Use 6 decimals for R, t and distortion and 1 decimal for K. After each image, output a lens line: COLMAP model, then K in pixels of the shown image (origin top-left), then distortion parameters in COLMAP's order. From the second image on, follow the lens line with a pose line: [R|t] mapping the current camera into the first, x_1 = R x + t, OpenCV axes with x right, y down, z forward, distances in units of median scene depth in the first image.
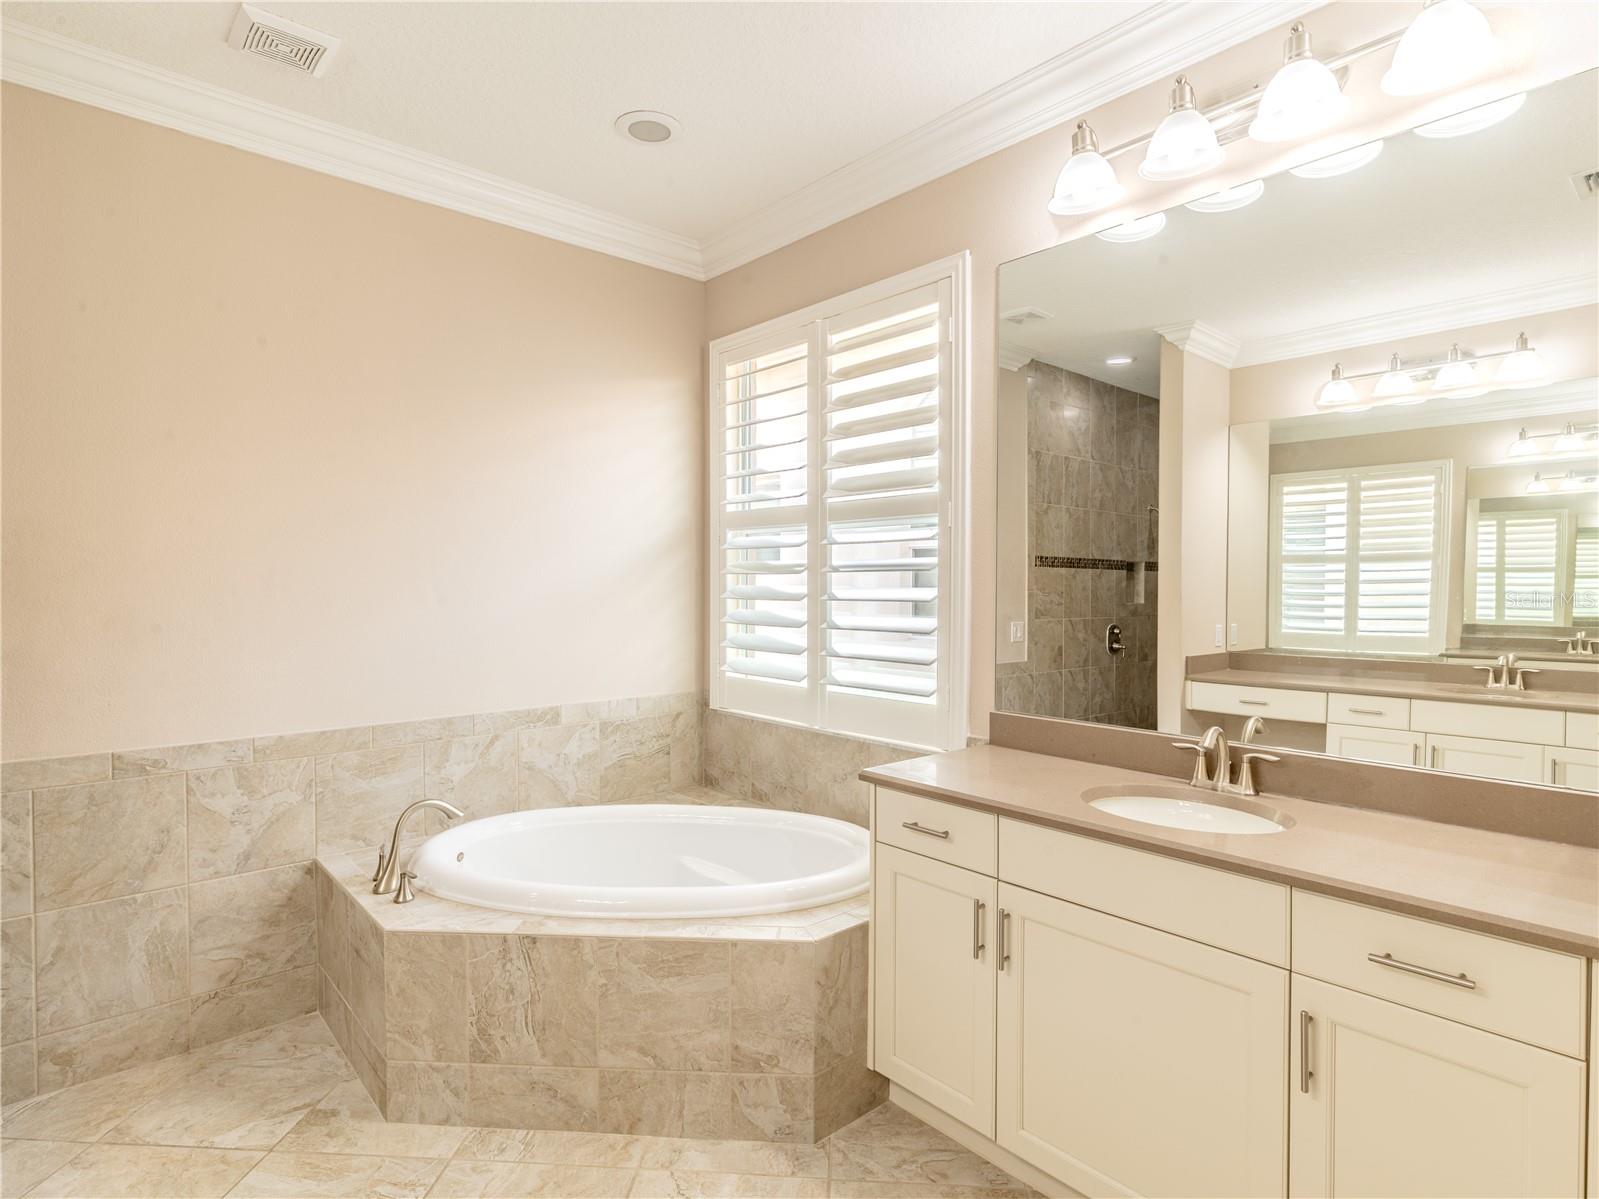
lens RADIAL K [[856.4, 0, 798.0], [0, 856.4, 597.4], [0, 0, 1]] dist [0.001764, 0.001983]
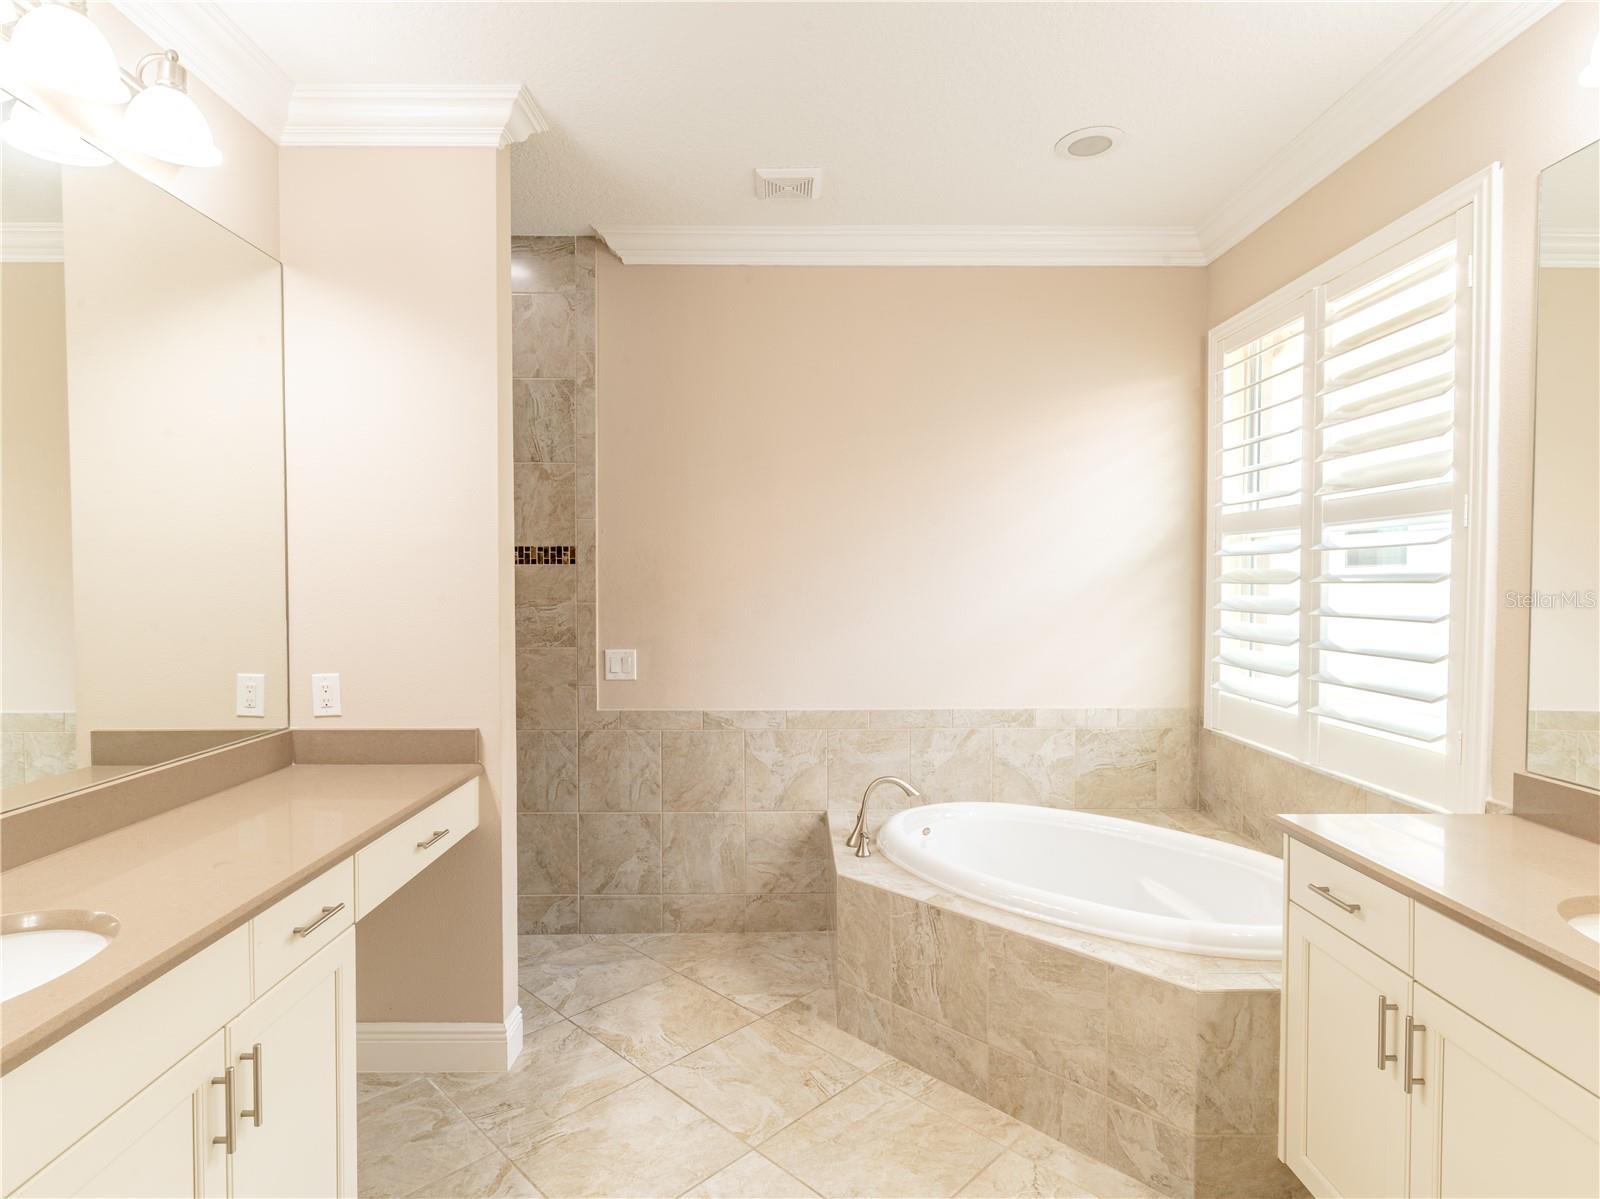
lens RADIAL K [[856.9, 0, 790.5], [0, 856.9, 595.7], [0, 0, 1]] dist [0.001764, 0.001983]
pose [[0.751611, 0.009977, -0.659532, 0.242374], [-0.008889, 0.999948, 0.004997, -0.019346], [0.659547, 0.002107, 0.751660, 0.013725]]
